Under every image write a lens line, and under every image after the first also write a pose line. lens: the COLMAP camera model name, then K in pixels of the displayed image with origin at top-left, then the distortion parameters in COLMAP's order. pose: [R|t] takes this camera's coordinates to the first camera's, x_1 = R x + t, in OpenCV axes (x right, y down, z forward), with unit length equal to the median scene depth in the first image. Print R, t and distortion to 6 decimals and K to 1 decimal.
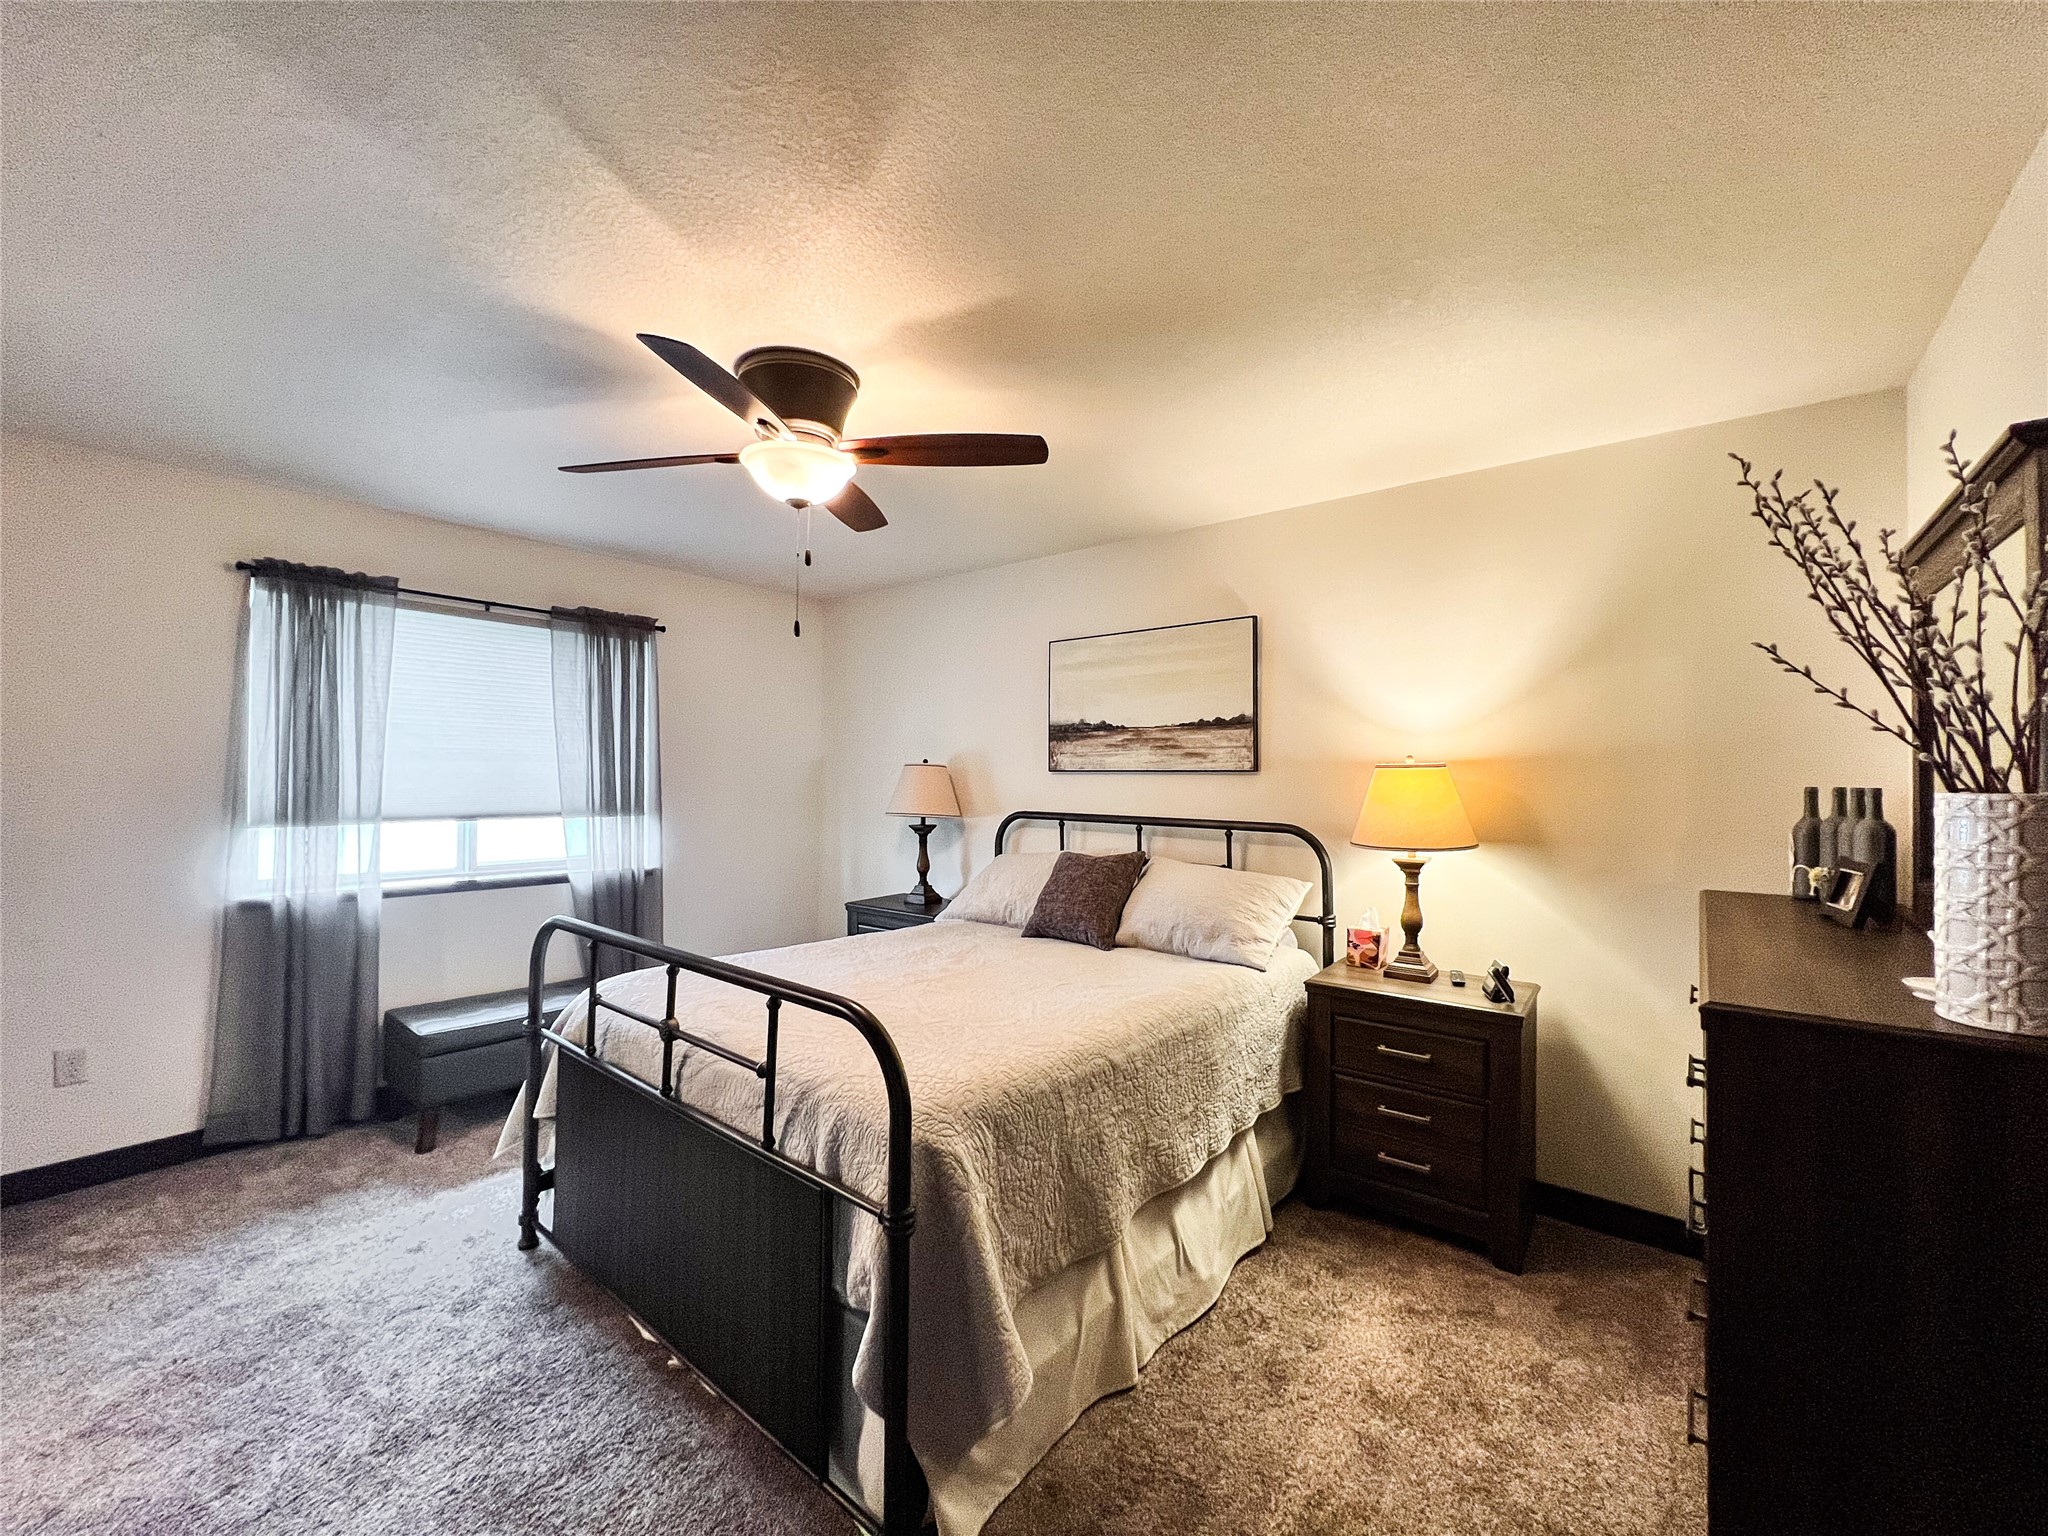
lens RADIAL K [[825.4, 0, 1029.1], [0, 825.4, 773.7], [0, 0, 1]] dist [-0.005464, 0.000549]
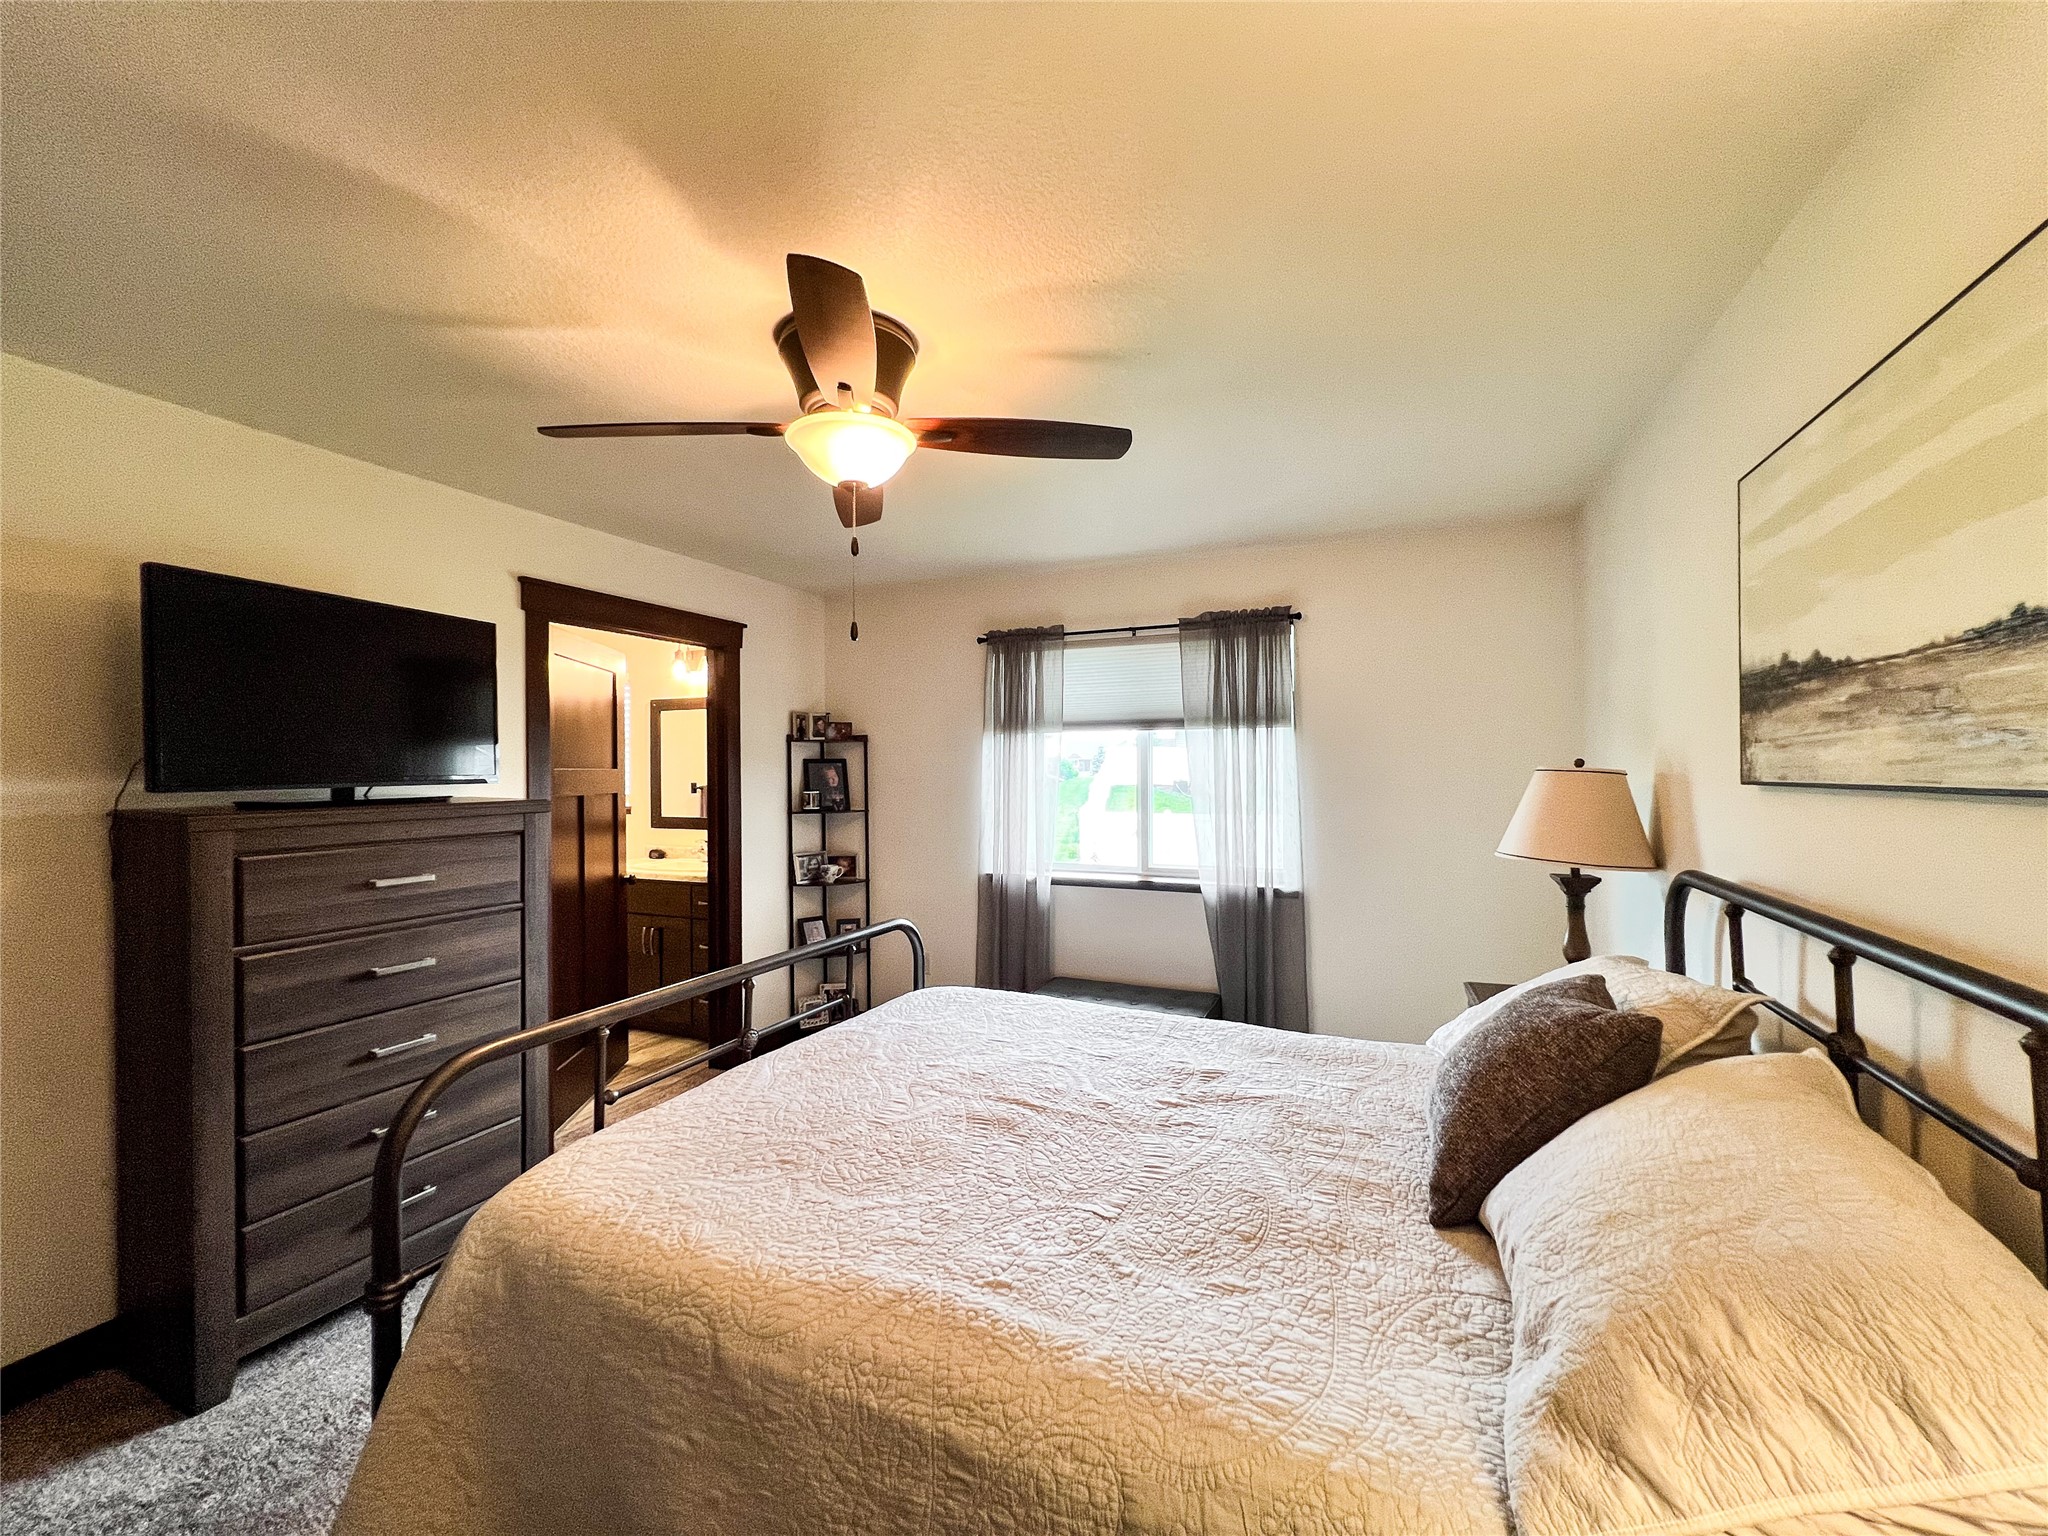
lens RADIAL K [[825.4, 0, 1028.8], [0, 825.4, 773.9], [0, 0, 1]] dist [-0.005464, 0.000549]
pose [[0.258608, -0.006153, -0.965963, 0.353565], [0.013616, 0.999904, -0.002724, -0.012105], [0.965887, -0.012448, 0.258666, 0.554723]]
